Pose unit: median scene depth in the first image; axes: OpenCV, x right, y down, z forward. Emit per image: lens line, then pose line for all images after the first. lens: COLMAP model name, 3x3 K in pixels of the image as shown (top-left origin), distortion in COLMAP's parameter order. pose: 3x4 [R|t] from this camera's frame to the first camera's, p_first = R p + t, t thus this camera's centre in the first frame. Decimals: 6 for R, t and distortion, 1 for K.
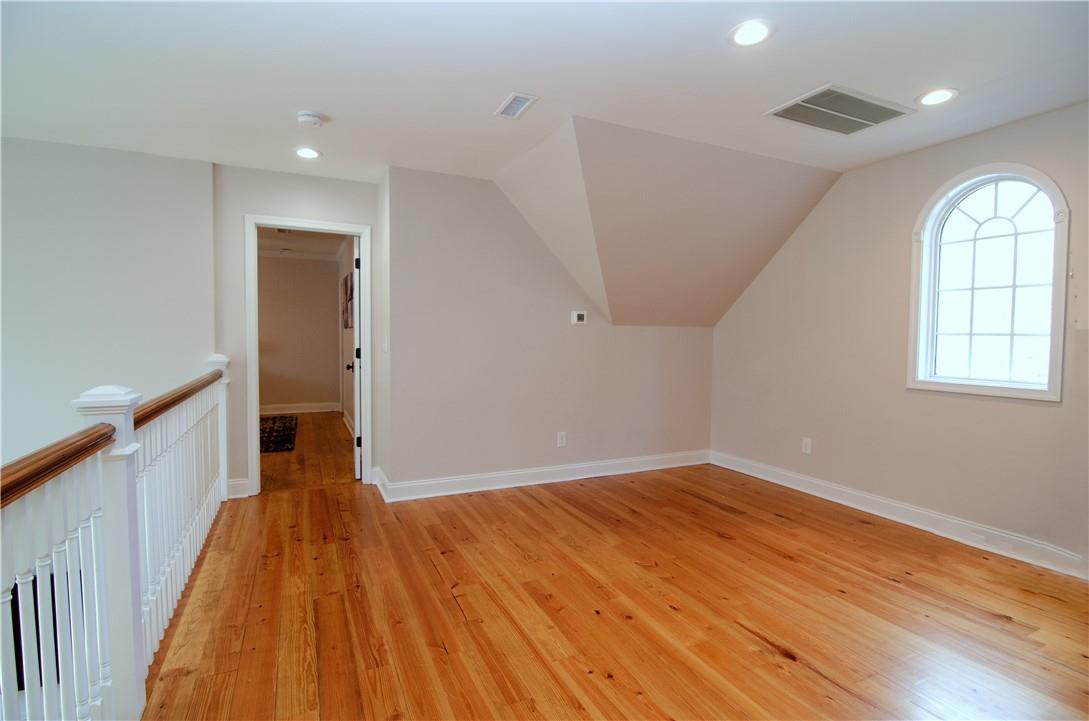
lens RADIAL K [[525.3, 0, 544.0], [0, 525.3, 359.5], [0, 0, 1]] dist [-0.011187, -0.005709]
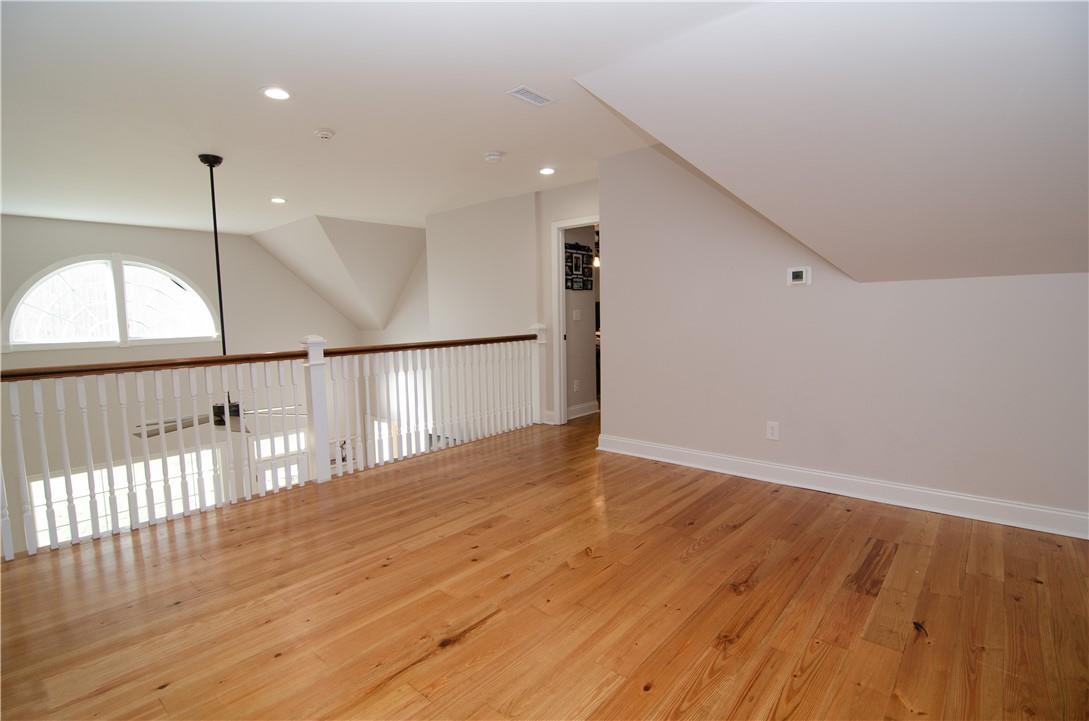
lens RADIAL K [[525.3, 0, 542.6], [0, 525.3, 363.2], [0, 0, 1]] dist [-0.011187, -0.005709]
pose [[0.397488, 0.066853, -0.915169, 0.764840], [-0.017146, 0.997709, 0.065435, 0.004074], [0.917447, -0.010318, 0.397724, 0.444941]]
